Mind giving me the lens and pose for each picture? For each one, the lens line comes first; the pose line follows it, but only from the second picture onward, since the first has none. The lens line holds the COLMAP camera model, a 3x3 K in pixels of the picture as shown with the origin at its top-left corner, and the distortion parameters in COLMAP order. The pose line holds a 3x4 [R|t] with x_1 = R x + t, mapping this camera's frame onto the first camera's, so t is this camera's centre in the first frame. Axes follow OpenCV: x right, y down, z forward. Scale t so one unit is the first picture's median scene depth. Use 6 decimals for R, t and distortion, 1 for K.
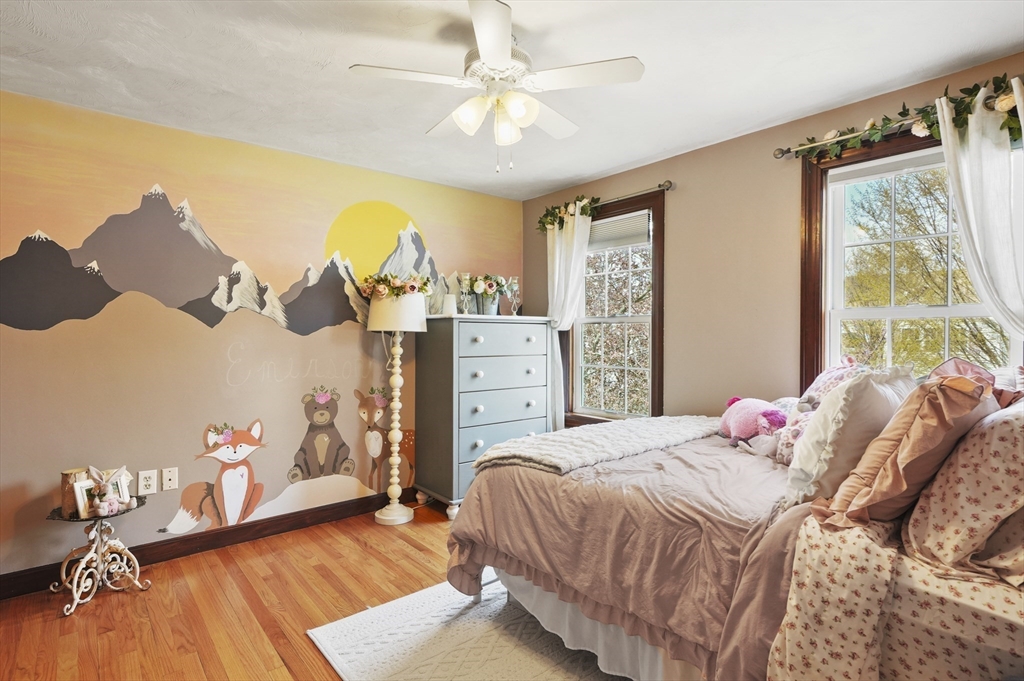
lens RADIAL K [[509.3, 0, 509.0], [0, 509.3, 327.9], [0, 0, 1]] dist [-0.000259, -0.000321]
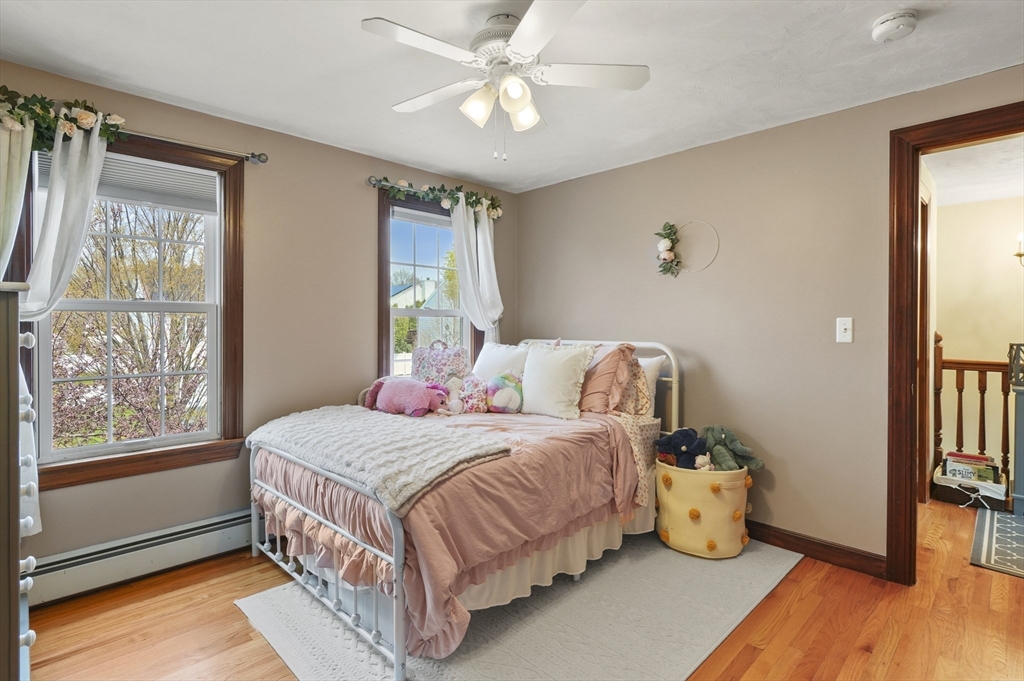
lens RADIAL K [[509.3, 0, 509.0], [0, 509.3, 327.9], [0, 0, 1]] dist [-0.000259, -0.000321]
pose [[-0.080874, -0.000227, 0.996724, -0.919389], [-0.005133, 0.999987, -0.000188, 0.011507], [-0.996711, -0.005131, -0.080874, 1.004079]]
